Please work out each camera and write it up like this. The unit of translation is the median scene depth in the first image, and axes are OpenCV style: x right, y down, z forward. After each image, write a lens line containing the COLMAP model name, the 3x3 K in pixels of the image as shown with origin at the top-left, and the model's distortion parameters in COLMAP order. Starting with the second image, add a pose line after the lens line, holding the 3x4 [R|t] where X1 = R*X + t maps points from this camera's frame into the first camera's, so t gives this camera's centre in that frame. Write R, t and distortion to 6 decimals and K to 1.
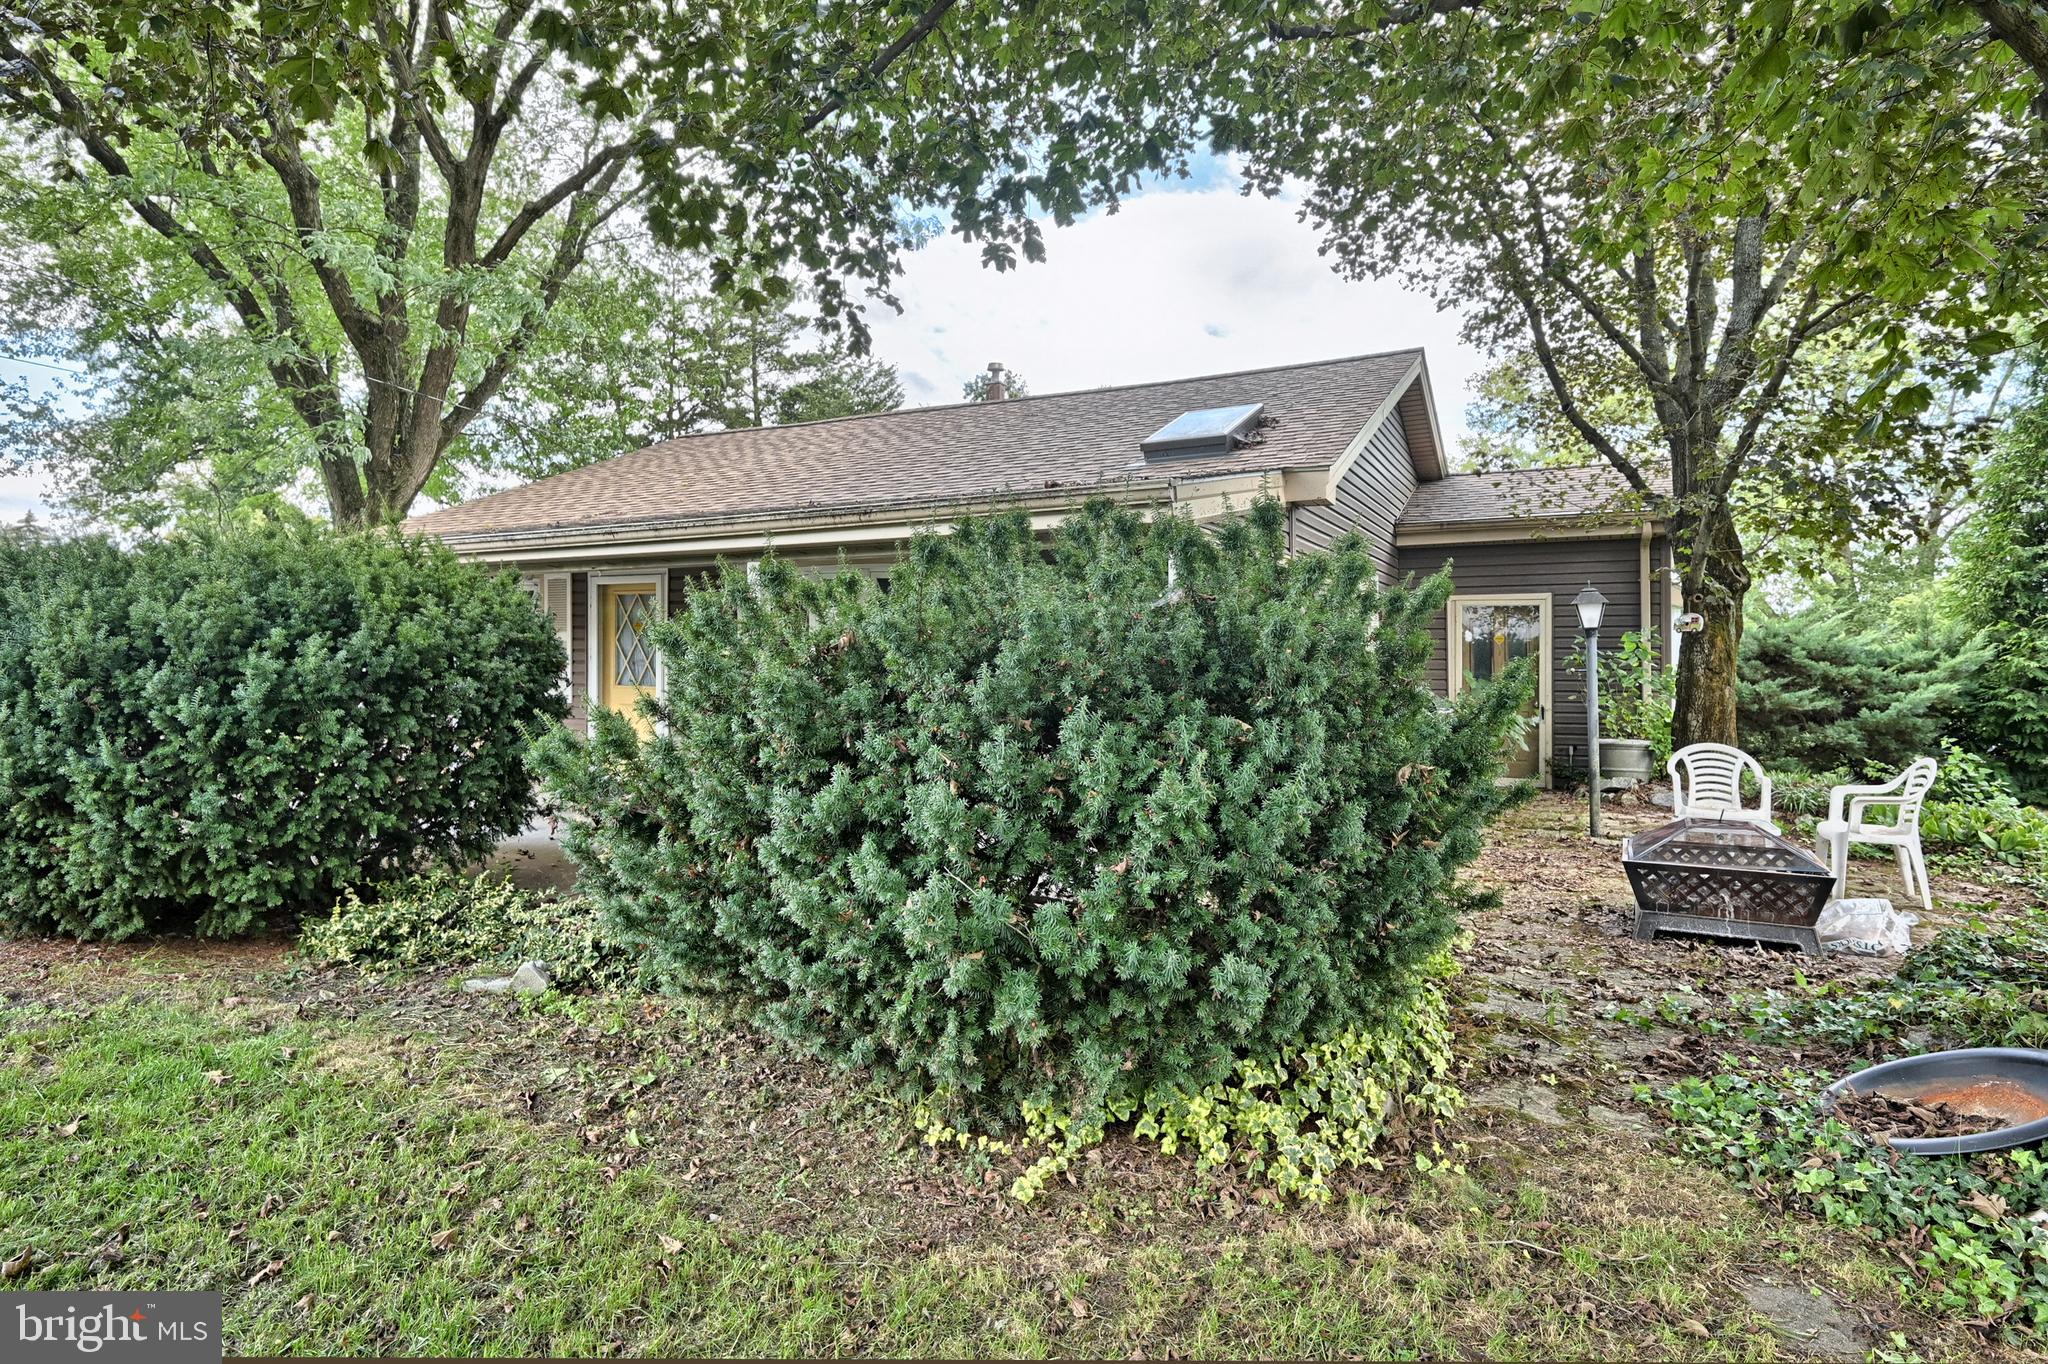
lens RADIAL K [[1090.5, 0, 1019.3], [0, 1090.5, 665.7], [0, 0, 1]] dist [0.005944, 0.000416]
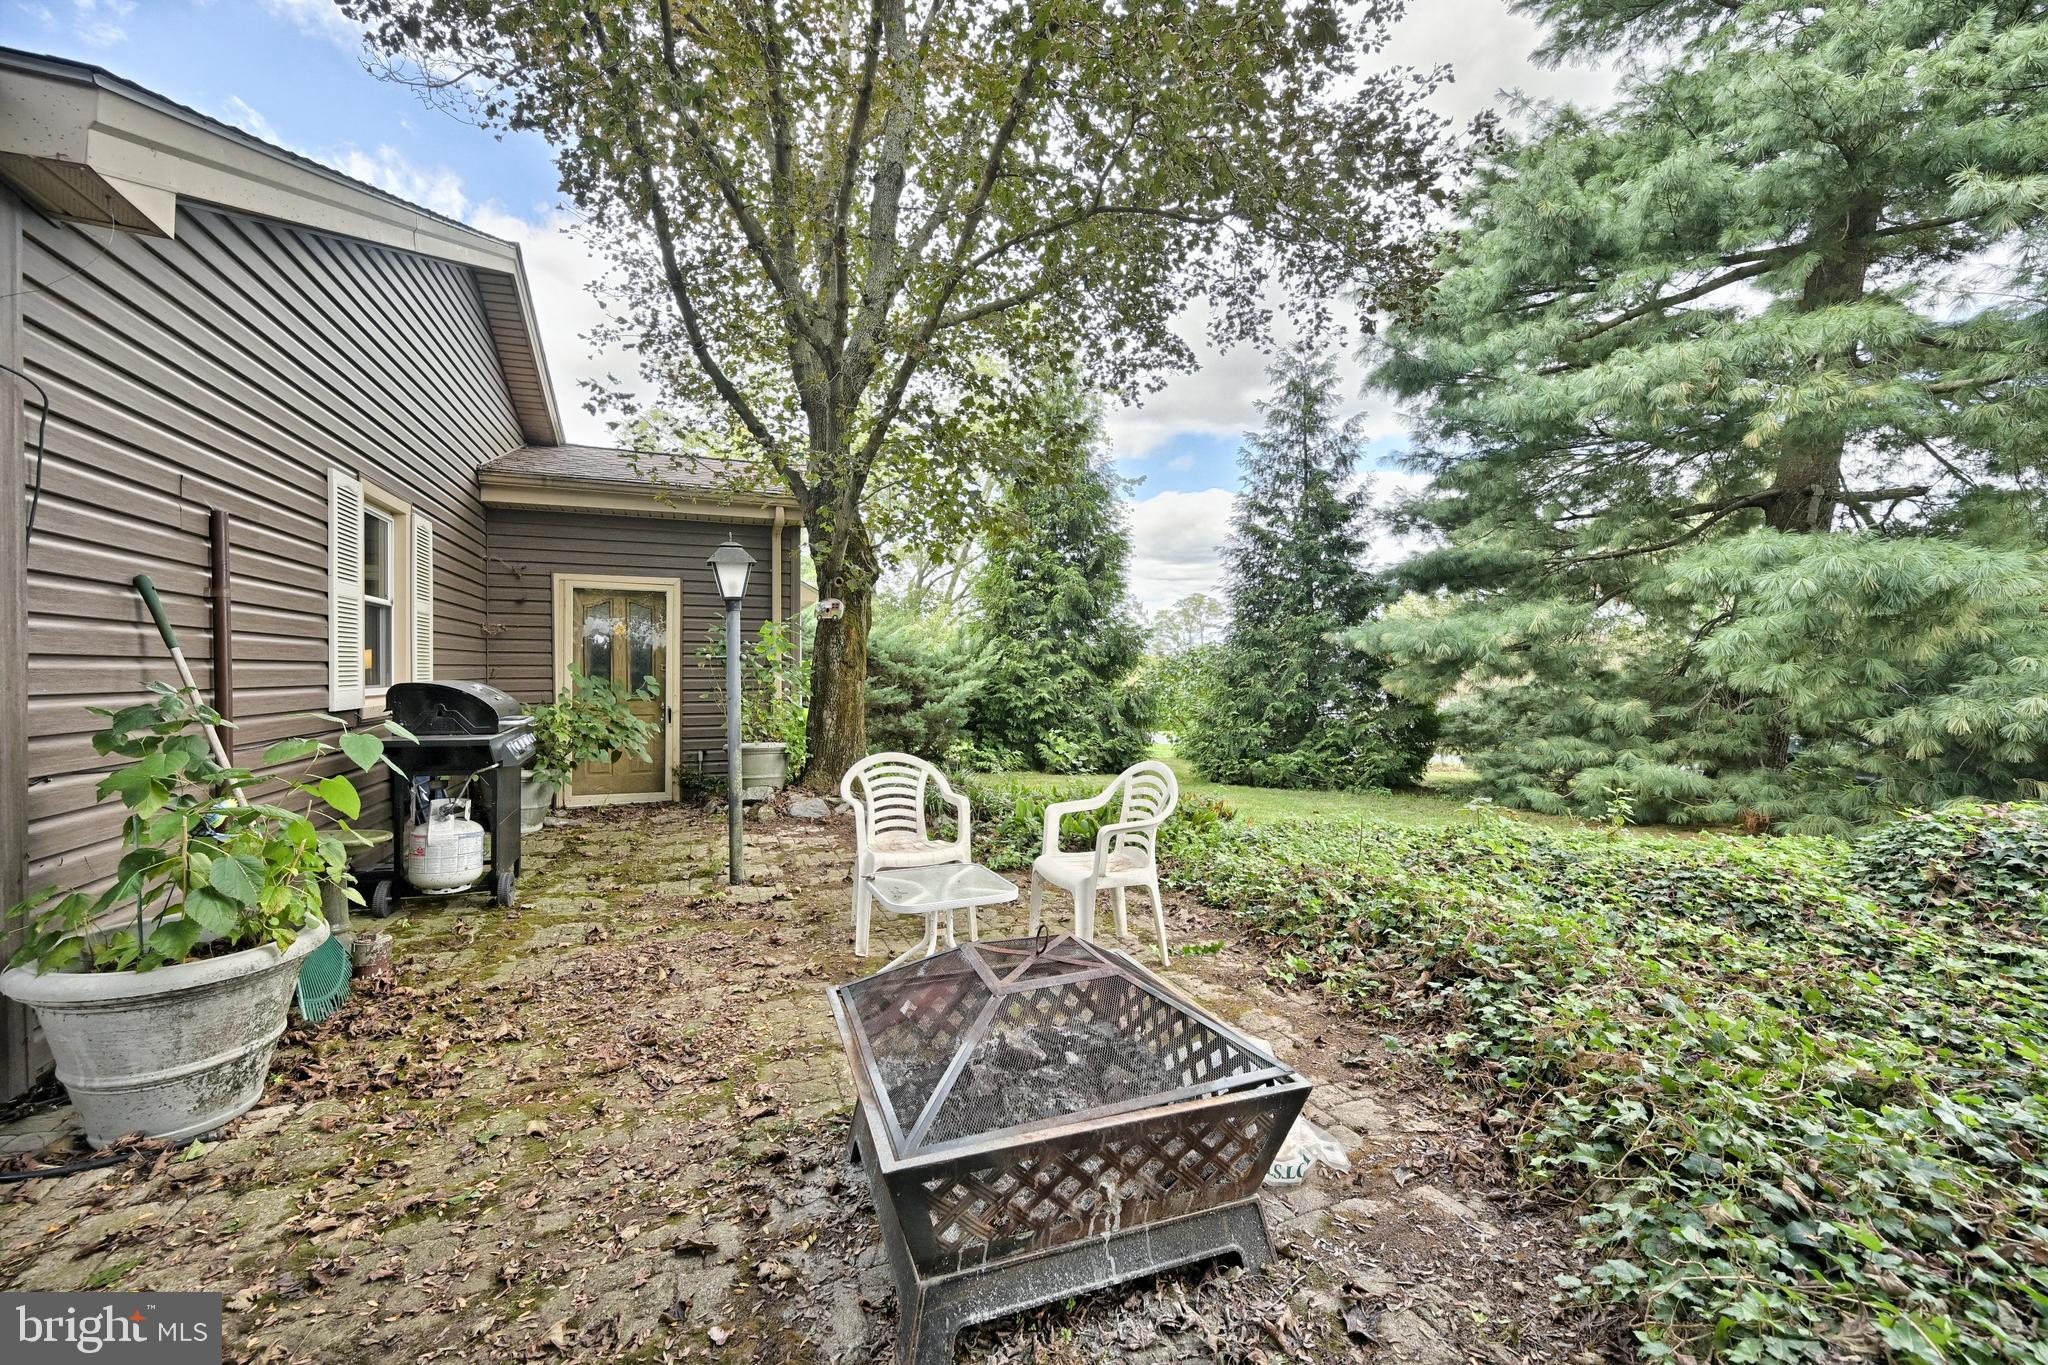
lens RADIAL K [[812.9, 0, 1016.7], [0, 812.9, 672.9], [0, 0, 1]] dist [0.002576, 0.000119]
pose [[0.662387, 0.003491, 0.749154, 0.200979], [-0.000688, 0.999992, -0.004051, 0.014048], [-0.749161, 0.002168, 0.662384, 0.413010]]
